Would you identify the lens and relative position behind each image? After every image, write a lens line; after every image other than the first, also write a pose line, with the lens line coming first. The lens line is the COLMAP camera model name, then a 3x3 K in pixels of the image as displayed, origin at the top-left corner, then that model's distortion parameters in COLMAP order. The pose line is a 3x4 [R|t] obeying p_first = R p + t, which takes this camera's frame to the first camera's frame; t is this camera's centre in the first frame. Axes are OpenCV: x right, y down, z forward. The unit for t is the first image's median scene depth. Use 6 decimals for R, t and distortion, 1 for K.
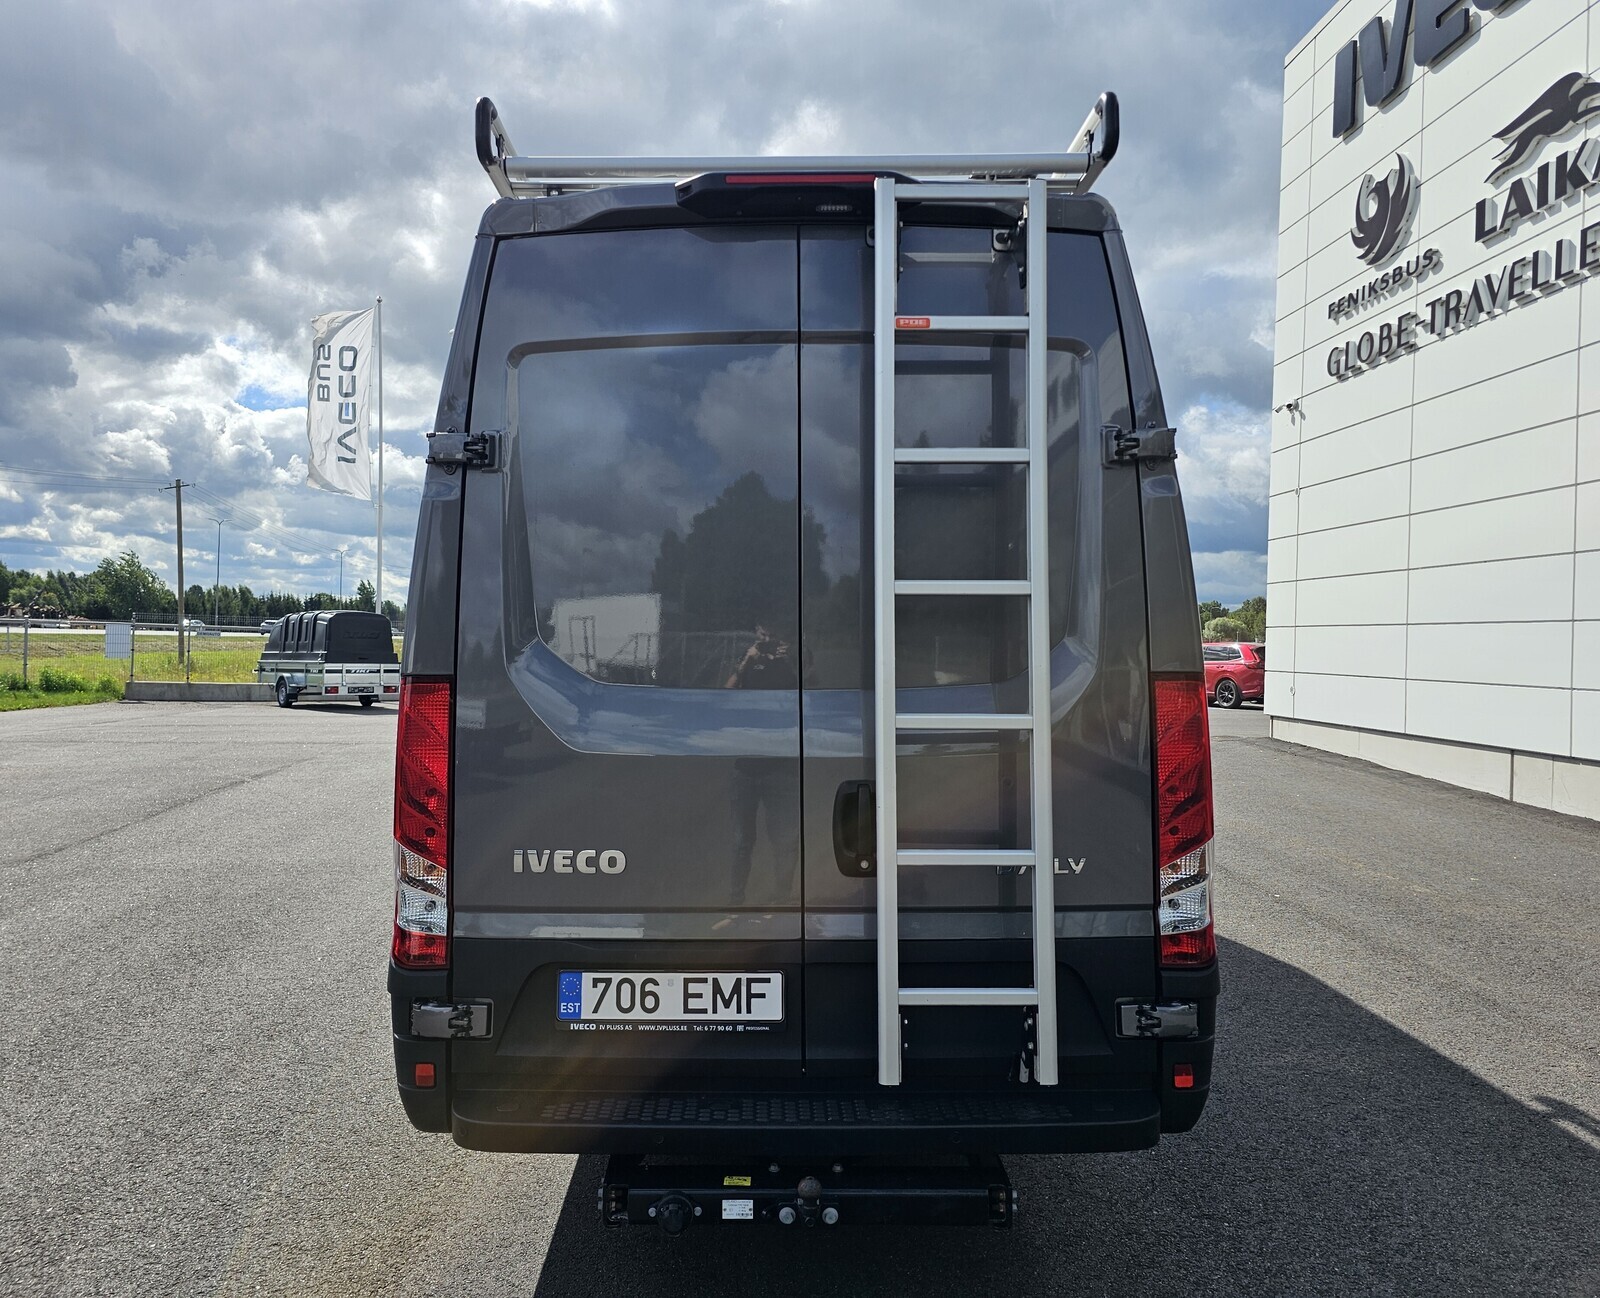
lens RADIAL K [[1183.6, 0, 792.1], [0, 1183.6, 652.9], [0, 0, 1]] dist [-0.001108, -0.013362]
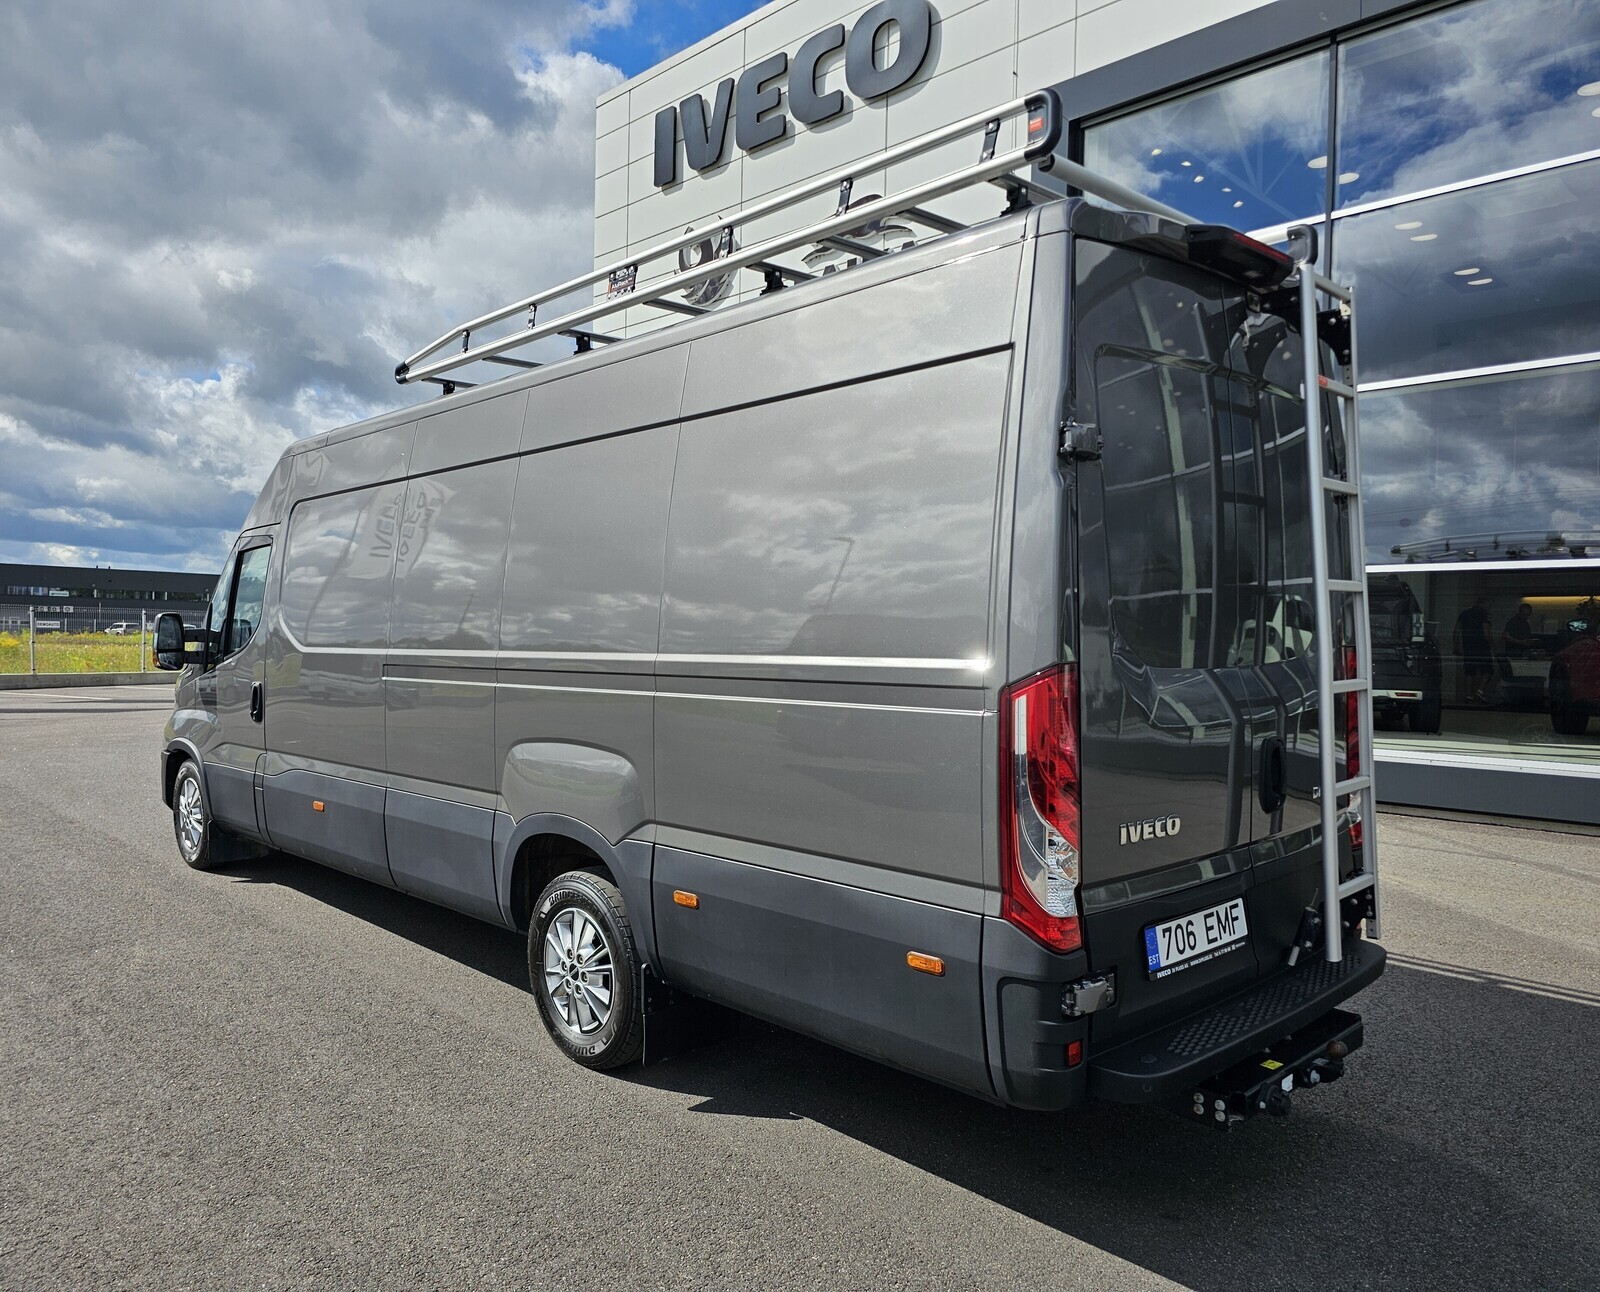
lens RADIAL K [[1183.6, 0, 784.3], [0, 1183.6, 646.4], [0, 0, 1]] dist [-0.001108, -0.013362]
pose [[0.718547, -0.015891, 0.695296, -0.326128], [0.011787, 0.999874, 0.010671, -0.003218], [-0.695378, 0.000528, 0.718644, 0.118511]]
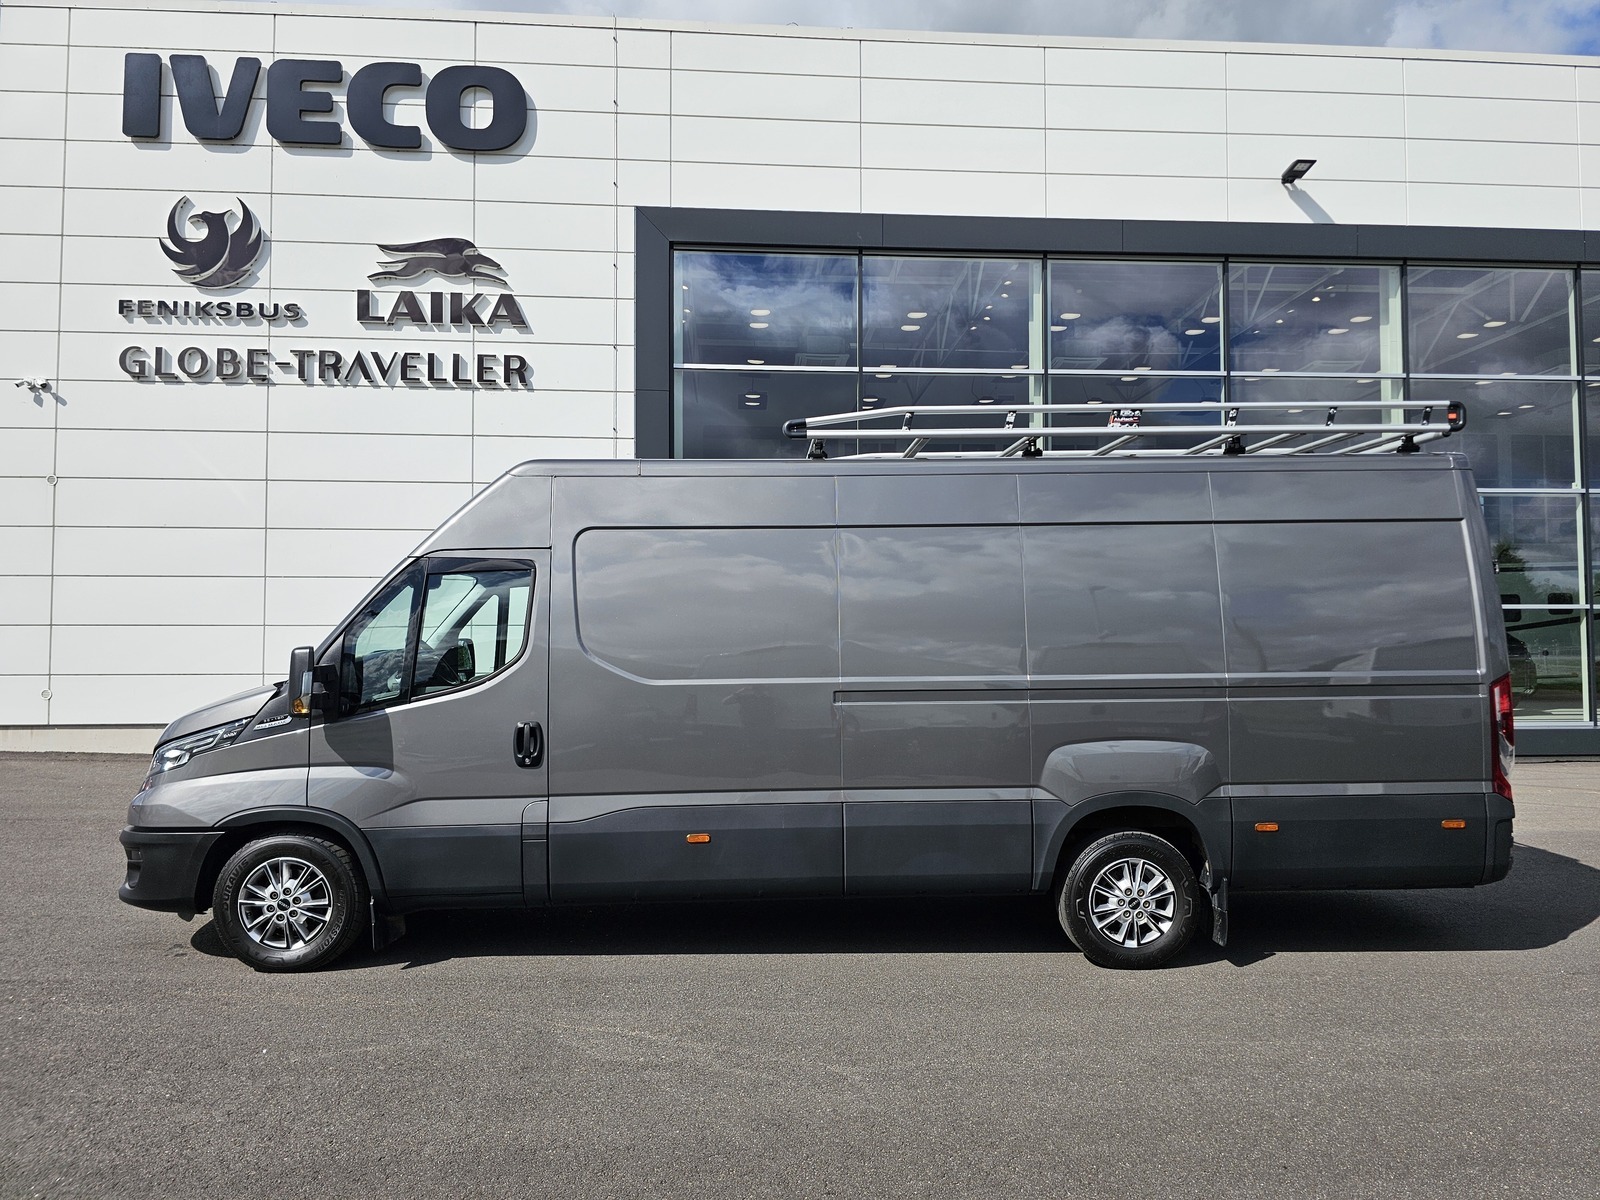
lens RADIAL K [[1064.6, 0, 798.9], [0, 1064.6, 586.9], [0, 0, 1]] dist [0.011213, 0.003619]
pose [[-0.069651, 0.032067, 0.997056, -0.600314], [0.015061, 0.999403, -0.031090, -0.026312], [-0.997458, 0.012852, -0.070092, 0.652135]]
